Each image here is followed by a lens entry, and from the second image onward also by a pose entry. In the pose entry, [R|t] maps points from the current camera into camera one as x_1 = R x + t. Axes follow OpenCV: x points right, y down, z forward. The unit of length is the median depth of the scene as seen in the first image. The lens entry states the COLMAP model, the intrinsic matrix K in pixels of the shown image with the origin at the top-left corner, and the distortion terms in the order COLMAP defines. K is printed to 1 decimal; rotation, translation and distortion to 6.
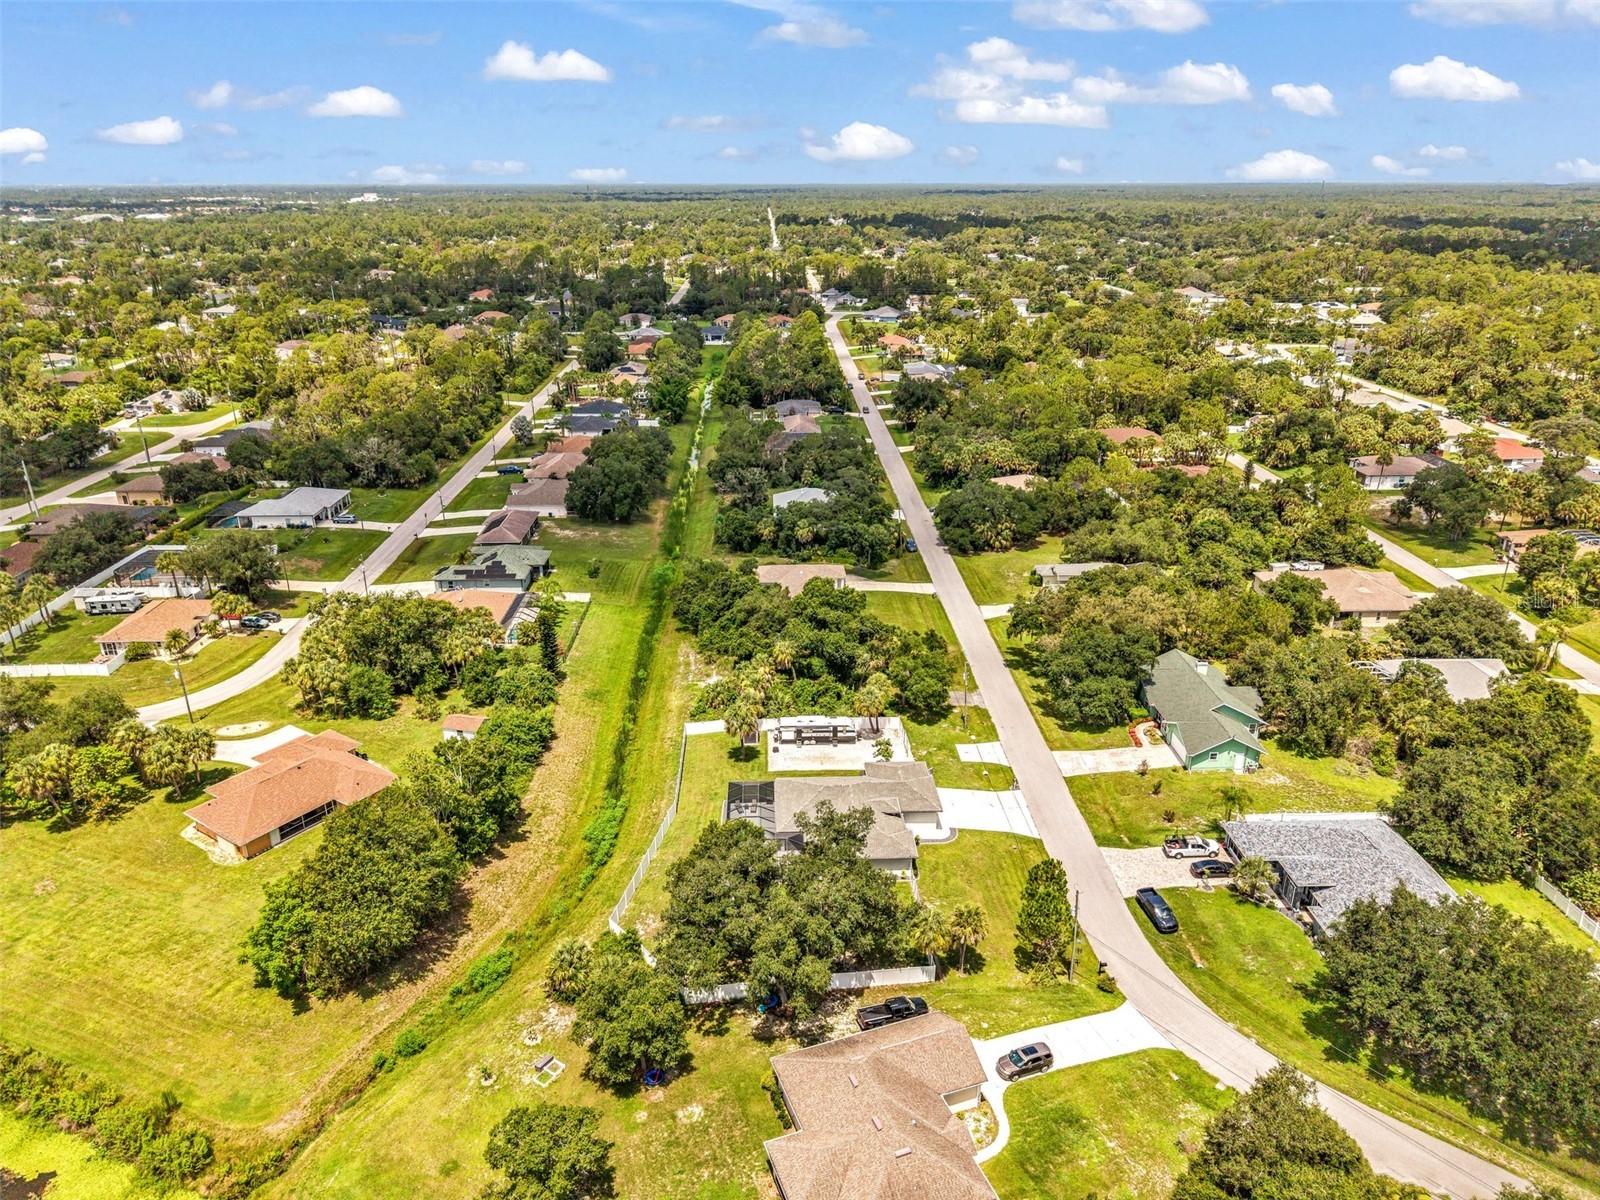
lens RADIAL K [[1064.2, 0, 796.9], [0, 1064.2, 601.7], [0, 0, 1]] dist [0.070671, -0.100108]
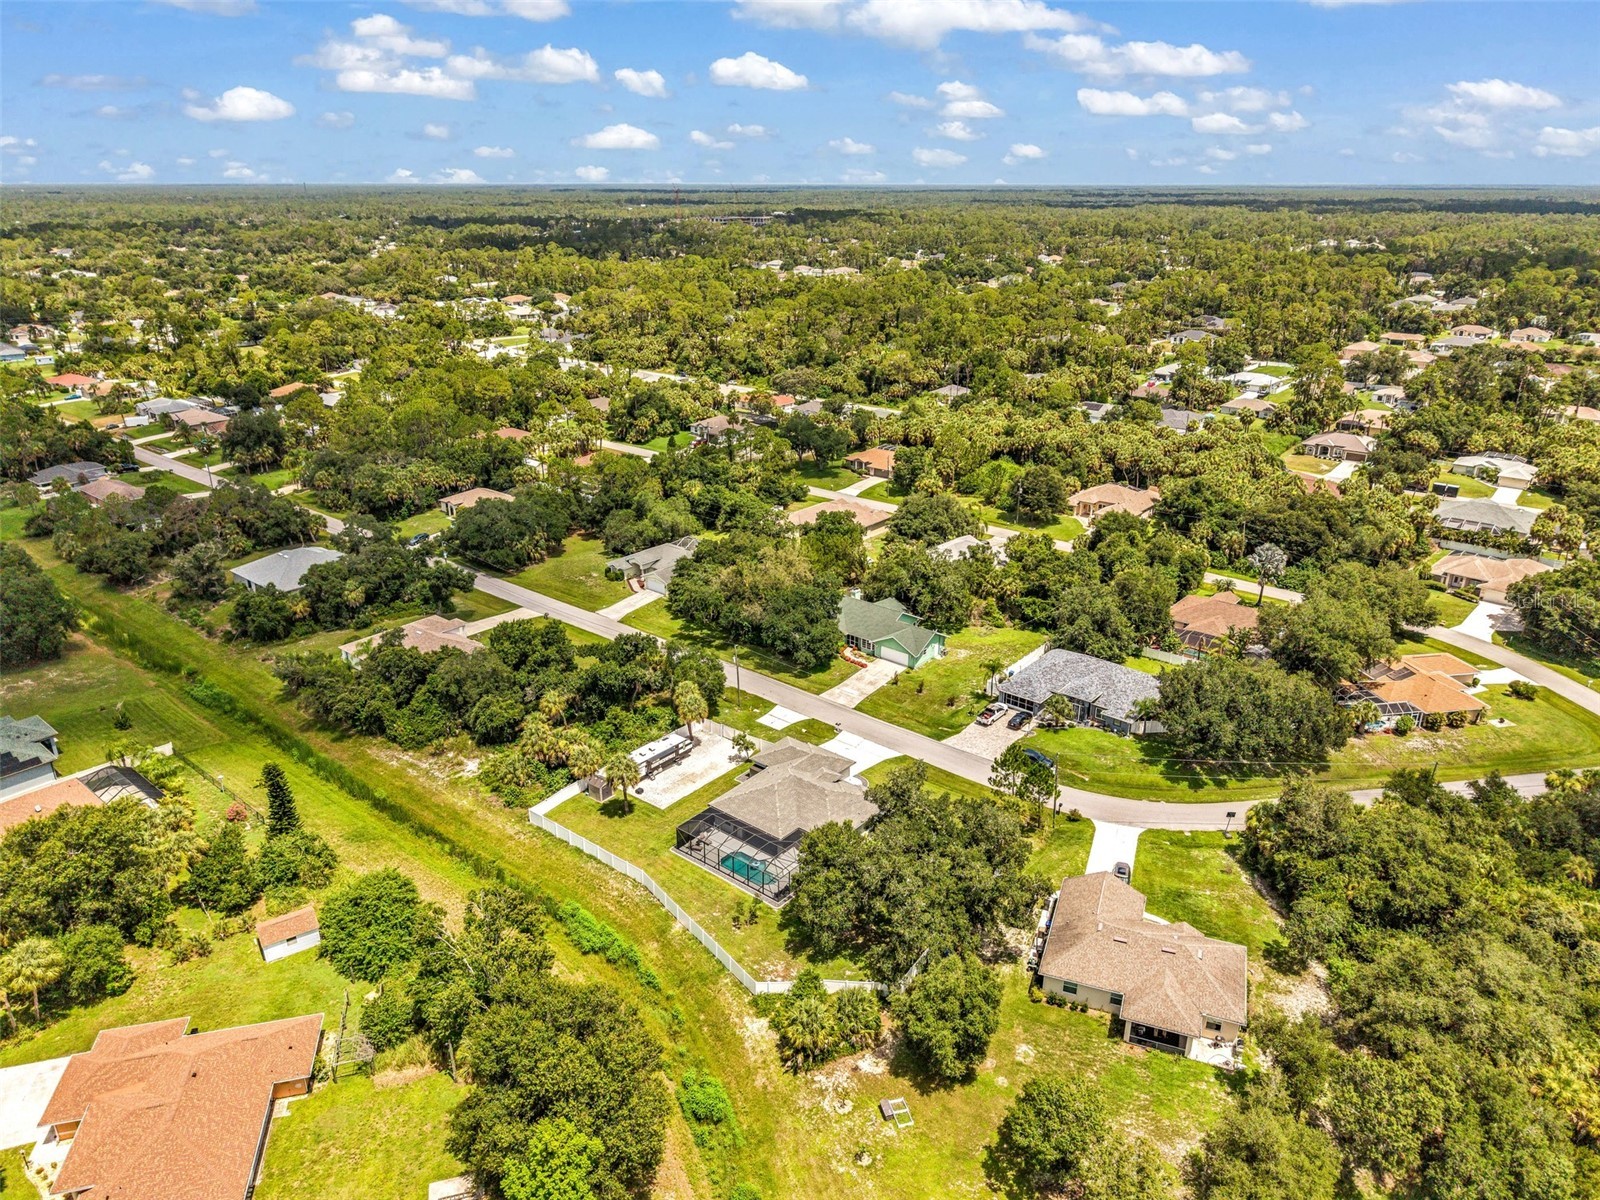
lens RADIAL K [[1064.2, 0, 796.9], [0, 1064.2, 601.7], [0, 0, 1]] dist [0.070671, -0.100108]
pose [[0.663313, -0.273020, 0.696761, -0.516123], [0.274129, 0.955003, 0.113241, -0.086468], [-0.696326, 0.115888, 0.708308, 0.197089]]
